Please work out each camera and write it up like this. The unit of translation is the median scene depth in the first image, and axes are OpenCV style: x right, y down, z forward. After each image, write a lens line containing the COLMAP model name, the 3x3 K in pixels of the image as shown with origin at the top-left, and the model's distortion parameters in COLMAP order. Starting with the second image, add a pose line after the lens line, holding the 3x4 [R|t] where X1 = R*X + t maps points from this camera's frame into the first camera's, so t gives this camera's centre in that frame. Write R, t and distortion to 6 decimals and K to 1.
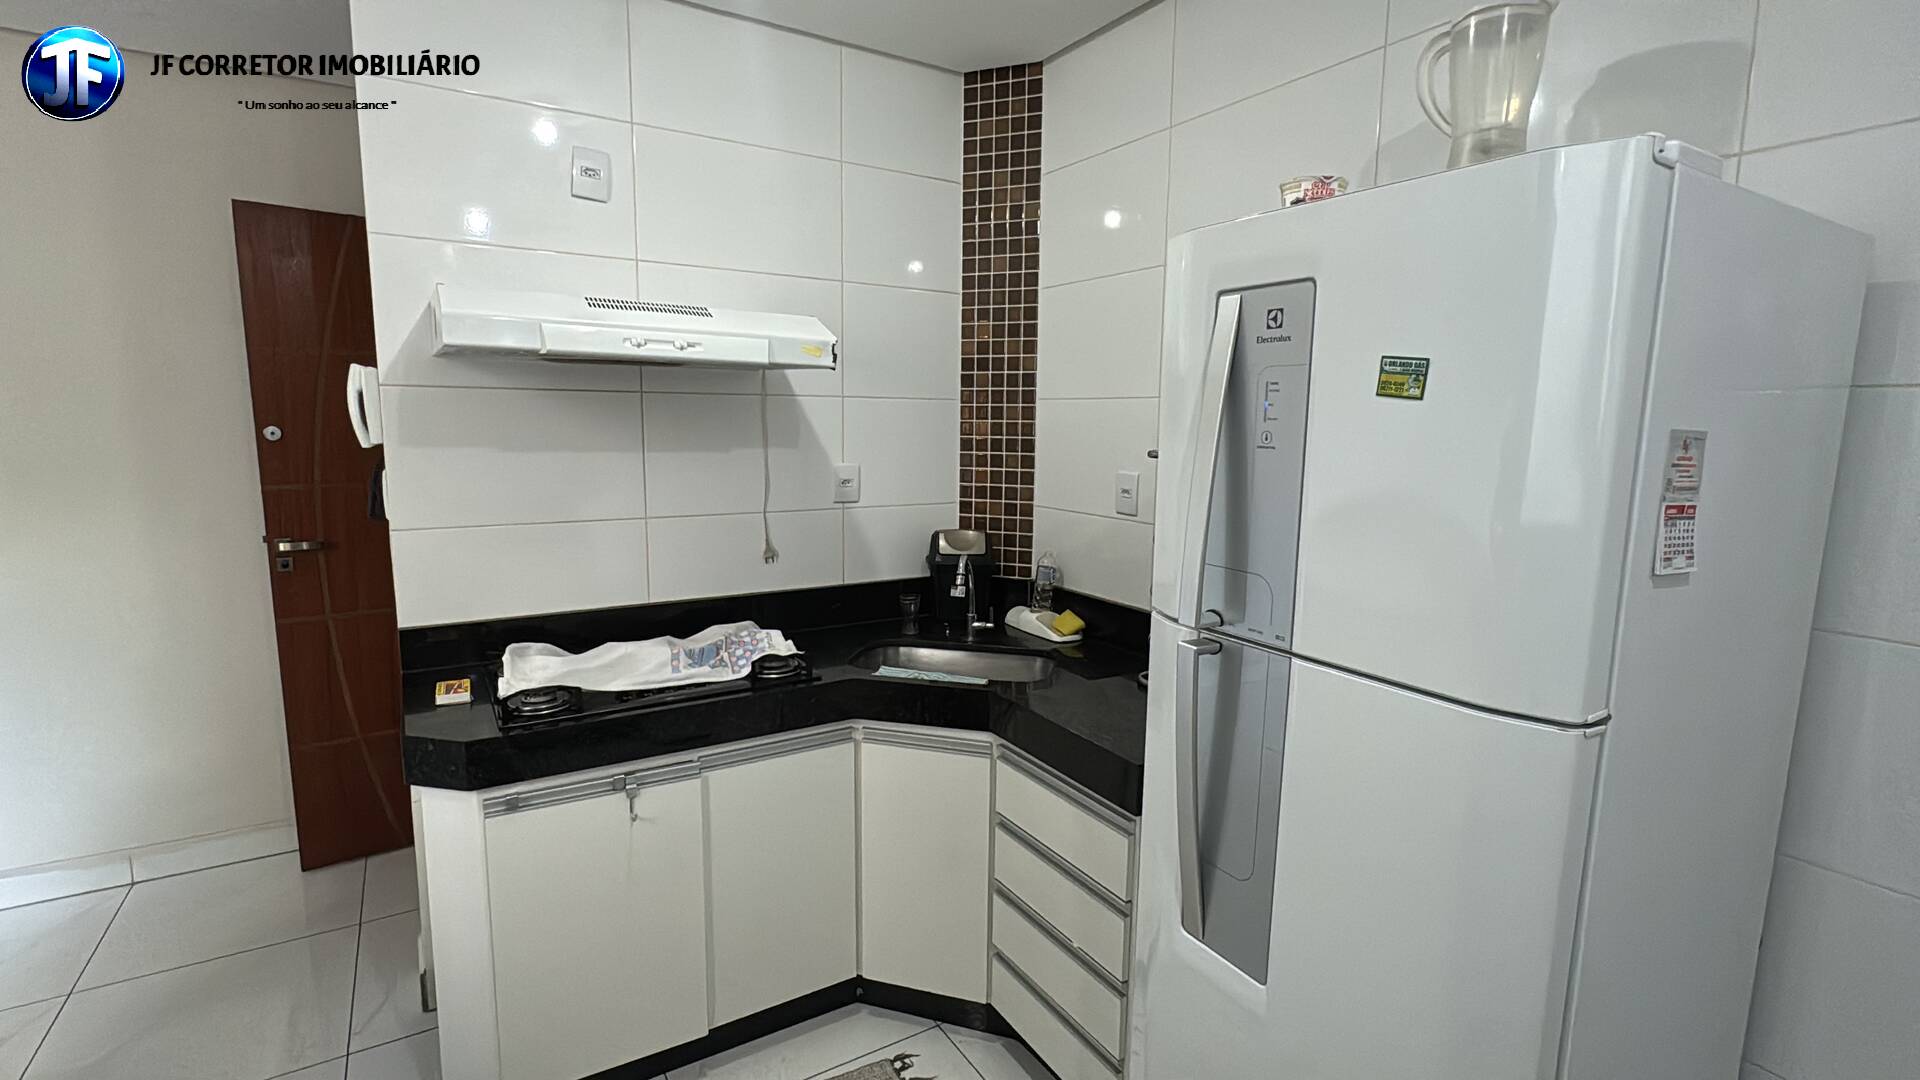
lens RADIAL K [[875.4, 0, 956.7], [0, 875.4, 540.2], [0, 0, 1]] dist [-0.002831, 0.000691]
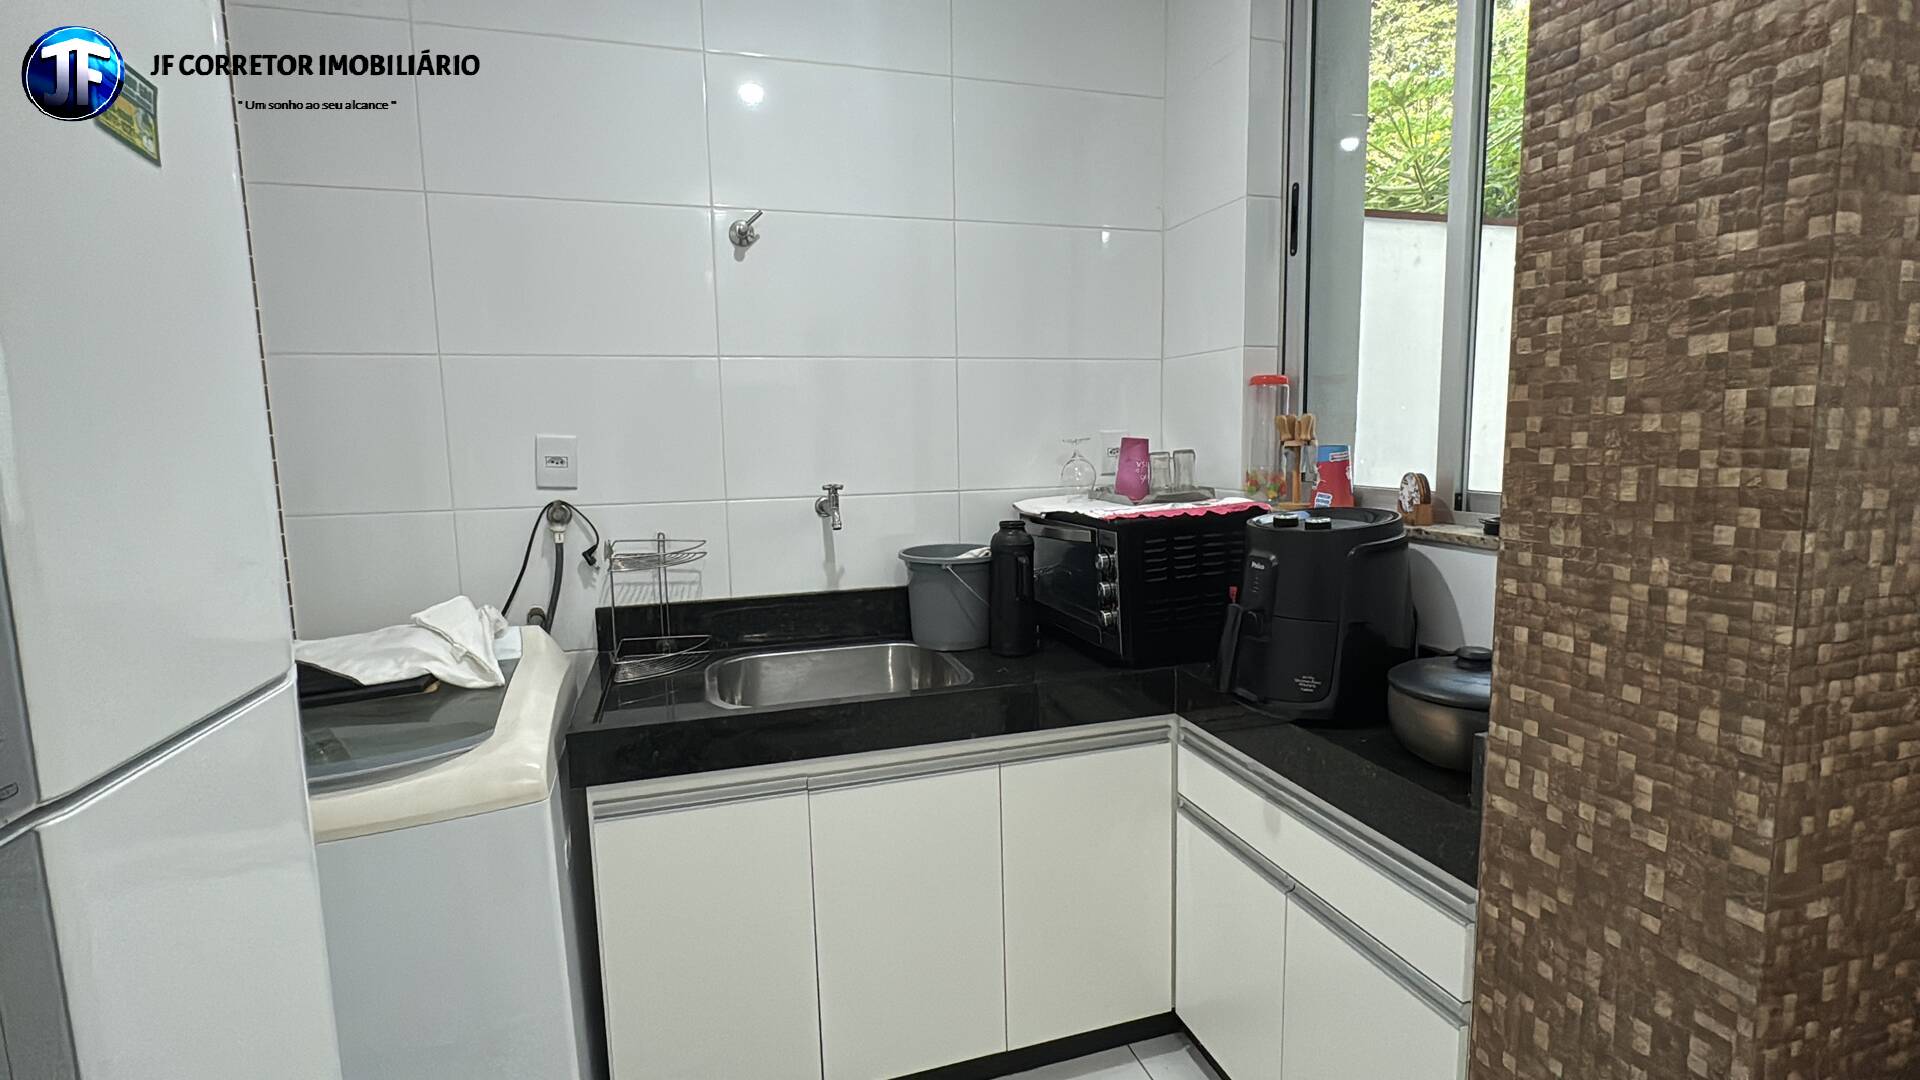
lens RADIAL K [[875.4, 0, 963.3], [0, 875.4, 538.5], [0, 0, 1]] dist [-0.002831, 0.000691]
pose [[-0.969801, -0.028088, 0.242273, -0.081240], [0.036722, 0.965206, 0.258899, -0.074403], [-0.241115, 0.259977, -0.935027, 1.700898]]
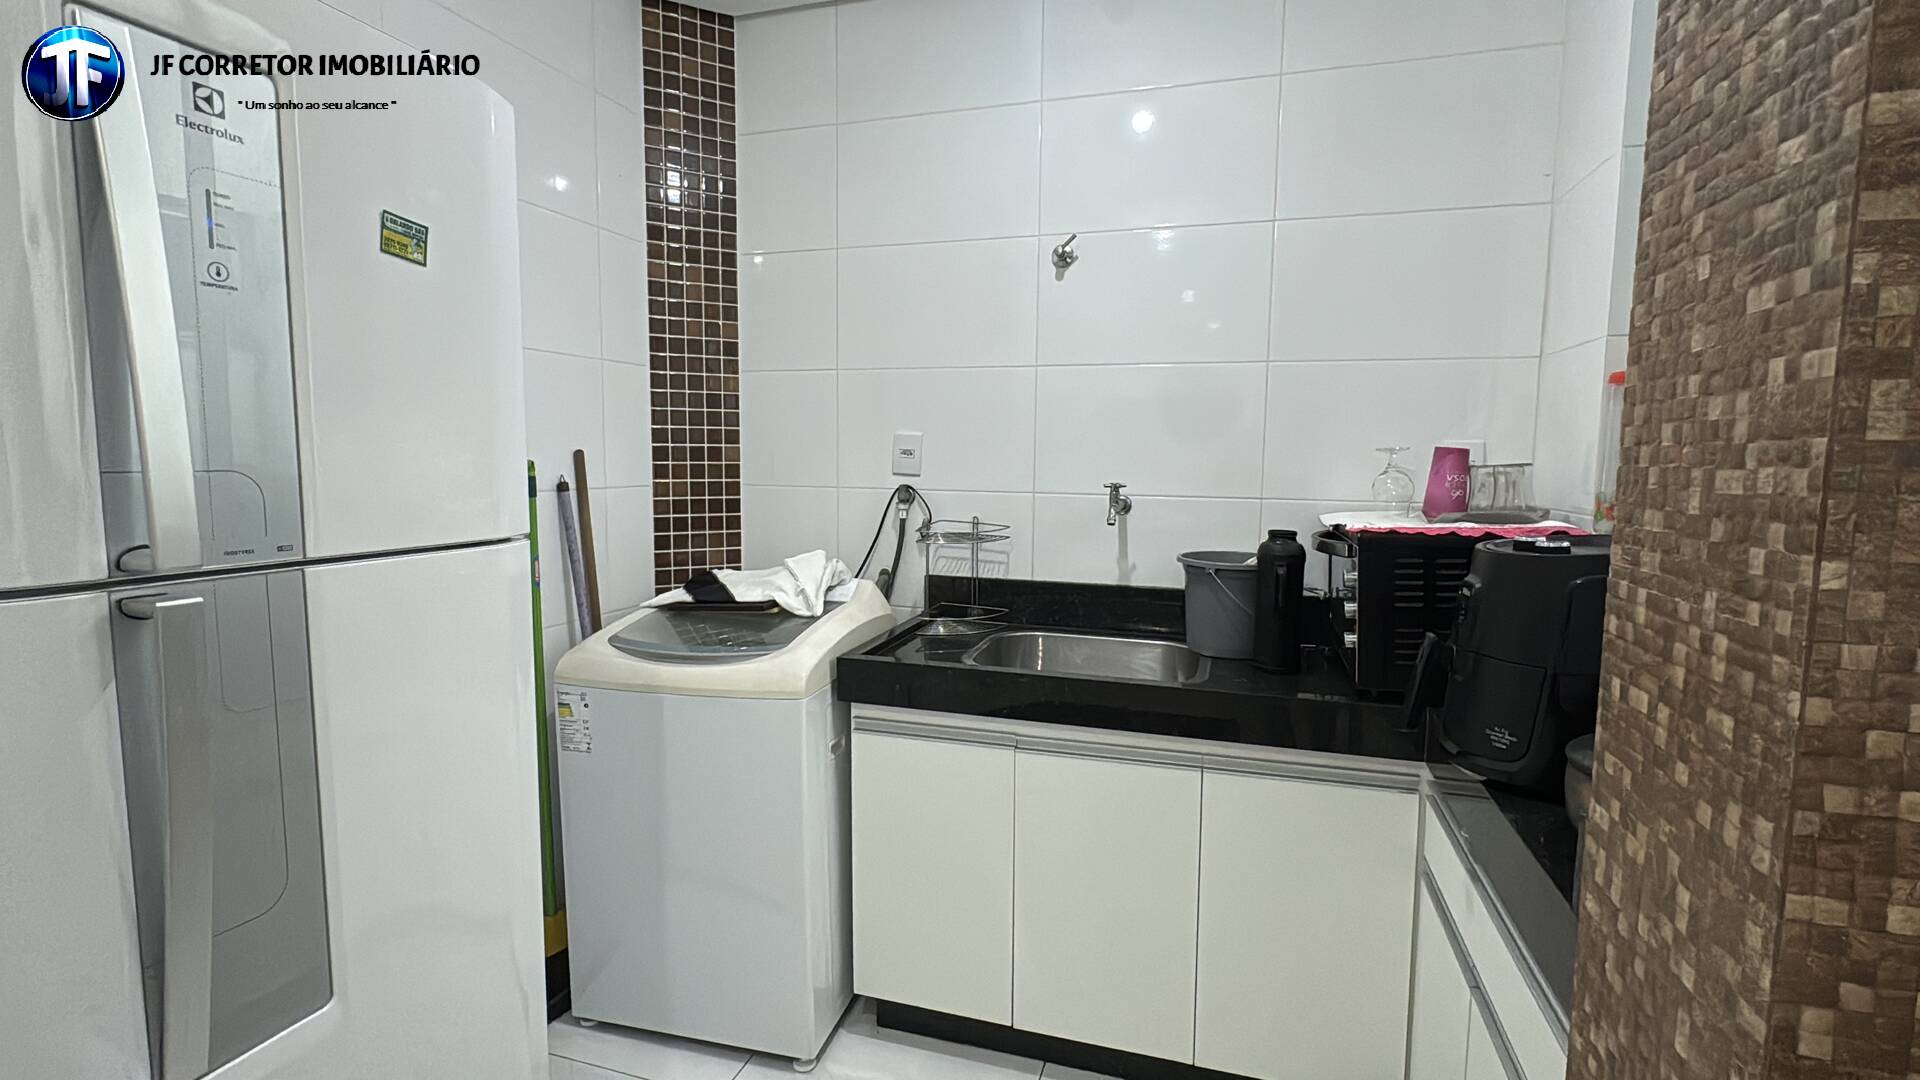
lens RADIAL K [[875.4, 0, 958.2], [0, 875.4, 539.6], [0, 0, 1]] dist [-0.002831, 0.000691]
pose [[-0.659164, -0.099067, 0.745445, -0.828494], [0.083856, 0.975419, 0.203781, -0.001789], [-0.747309, 0.196835, -0.634653, 1.486988]]
